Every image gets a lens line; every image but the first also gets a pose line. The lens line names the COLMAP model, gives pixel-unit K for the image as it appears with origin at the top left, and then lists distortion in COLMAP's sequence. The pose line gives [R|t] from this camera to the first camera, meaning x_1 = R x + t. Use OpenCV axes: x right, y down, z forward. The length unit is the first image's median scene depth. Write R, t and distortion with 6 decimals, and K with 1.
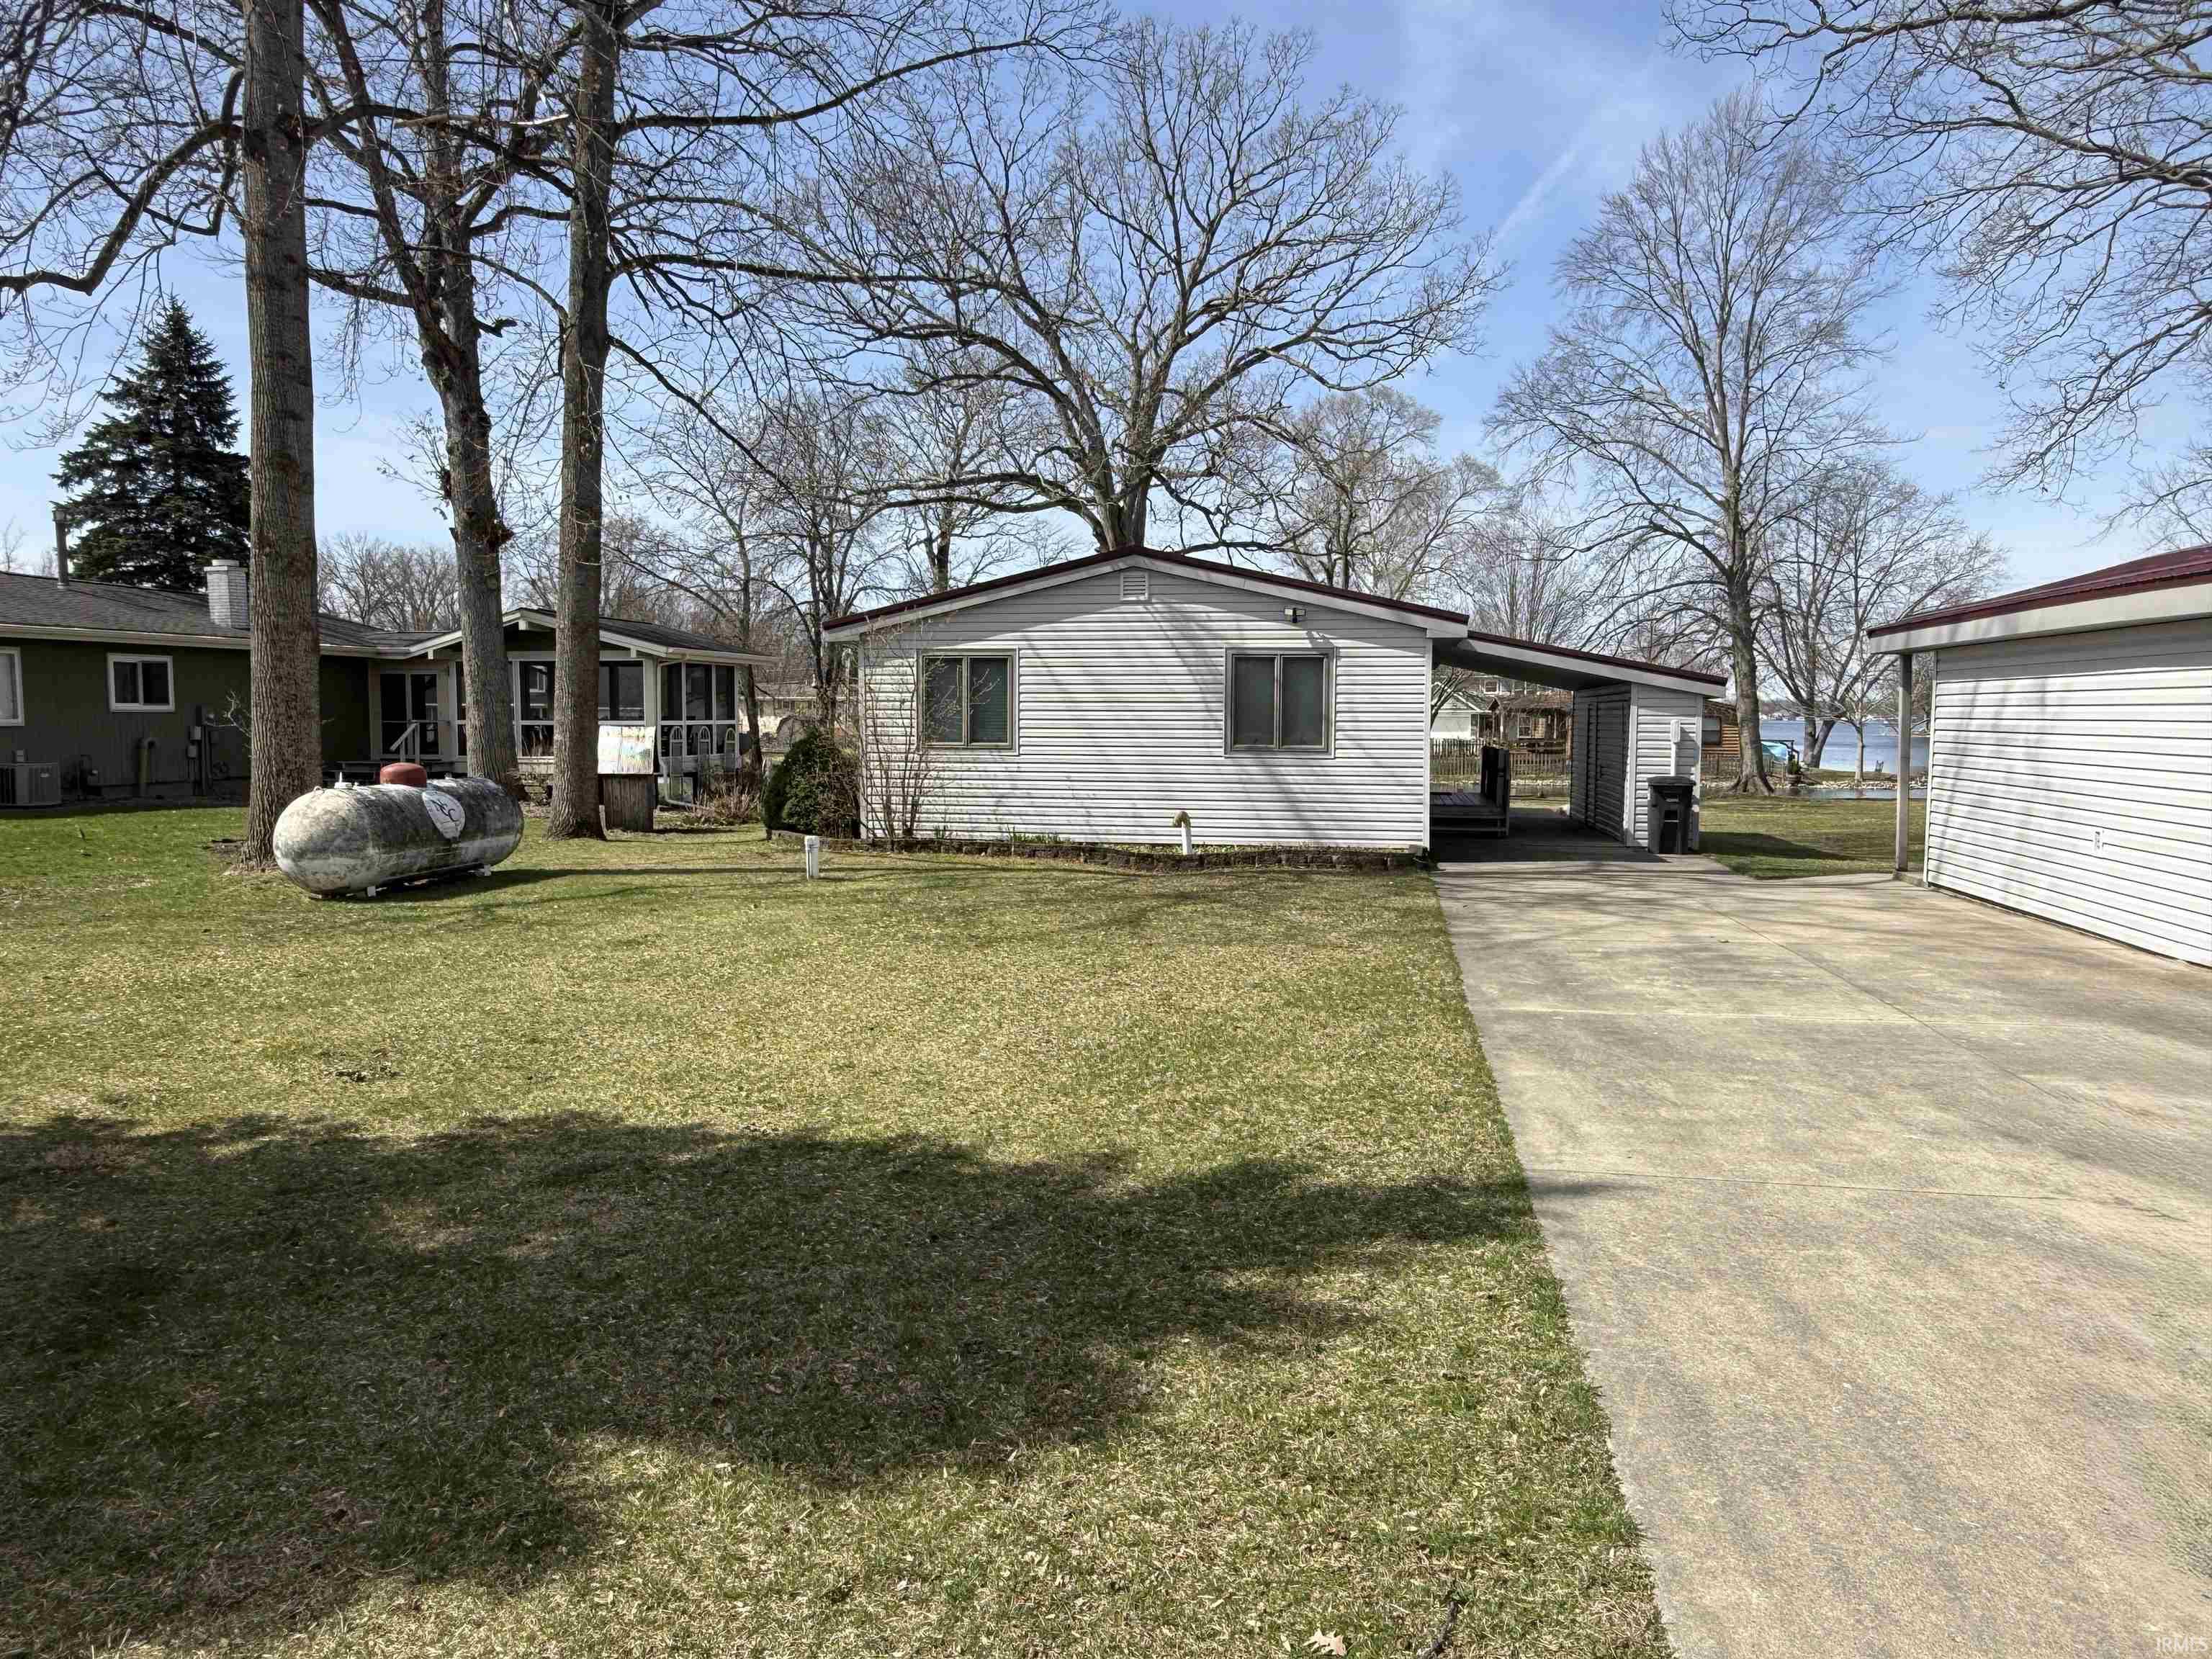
lens RADIAL K [[1536.1, 0, 1106.0], [0, 1536.1, 829.5], [0, 0, 1]] dist [0.014956, 0.000573]
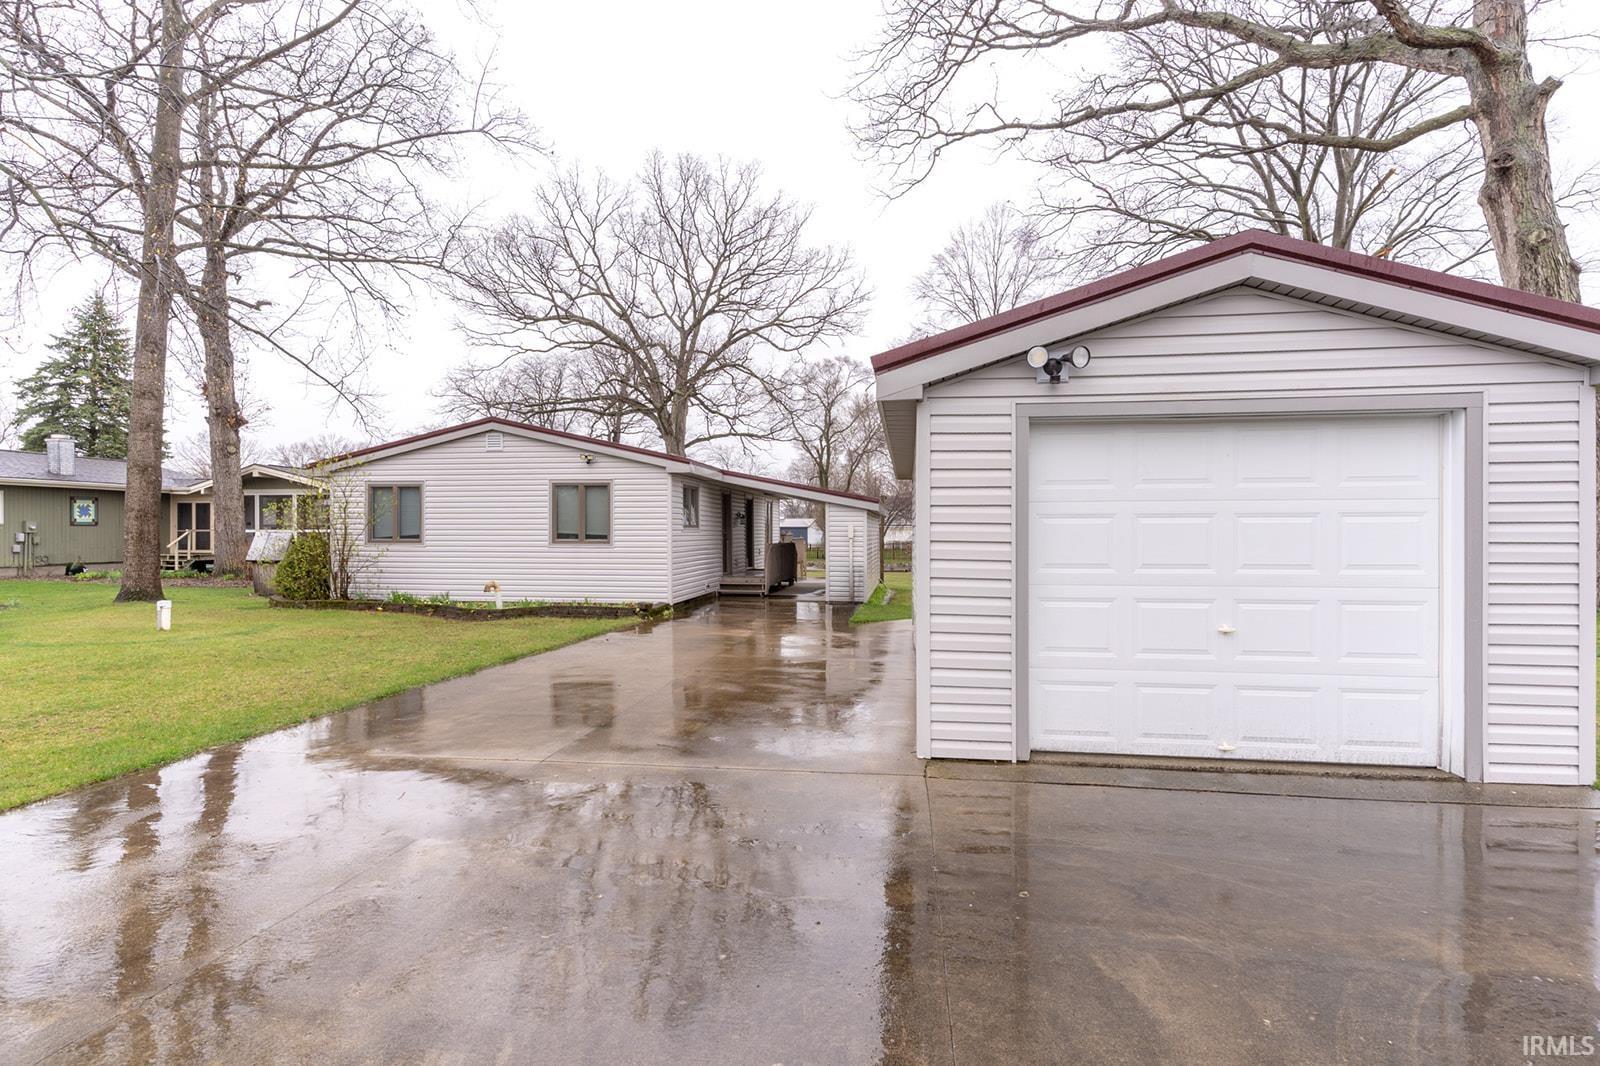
lens RADIAL K [[775.7, 0, 825.4], [0, 775.7, 533.9], [0, 0, 1]] dist [-0.000016, -0.000349]
pose [[0.998798, -0.004138, 0.048836, 0.182938], [0.007600, 0.997452, -0.070928, -0.000554], [-0.048418, 0.071214, 0.996285, 0.102843]]
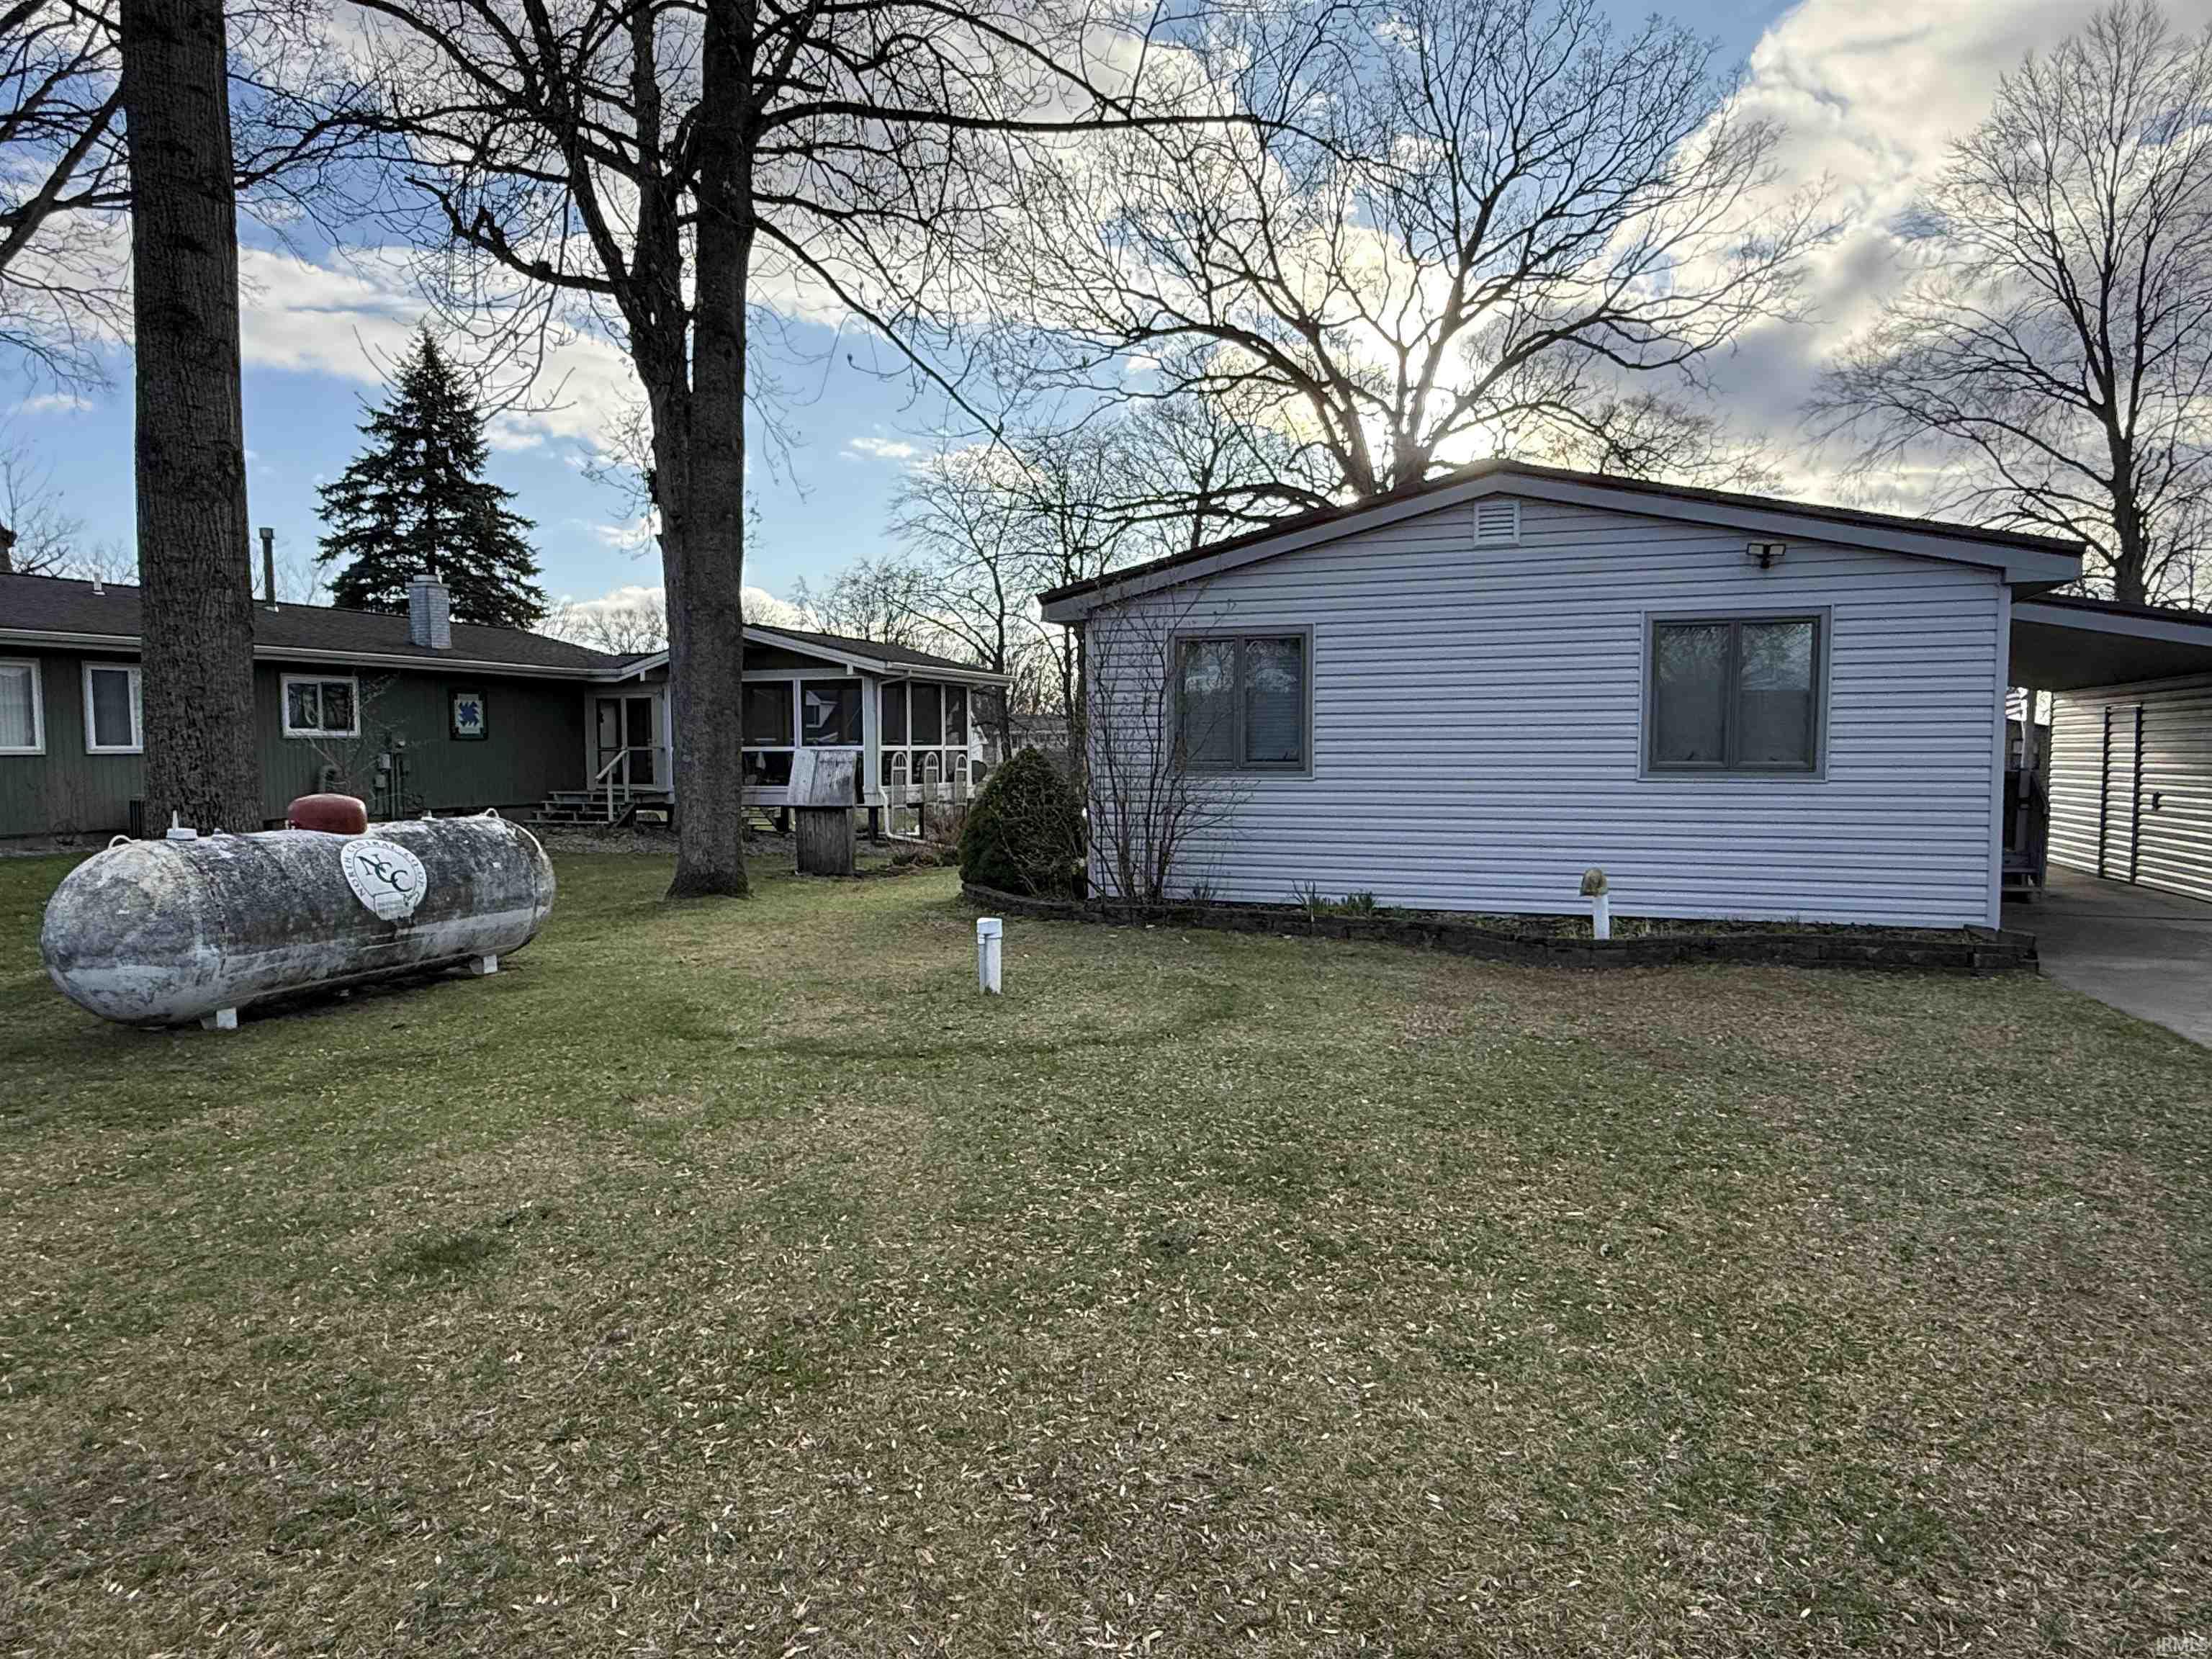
lens RADIAL K [[1334.0, 0, 1106.0], [0, 1334.0, 829.5], [0, 0, 1]] dist [0.005498, 0.000430]
pose [[0.986410, 0.001094, -0.164301, -0.029254], [-0.003581, 0.999884, -0.014836, -0.009723], [0.164266, 0.015223, 0.986299, 0.229266]]
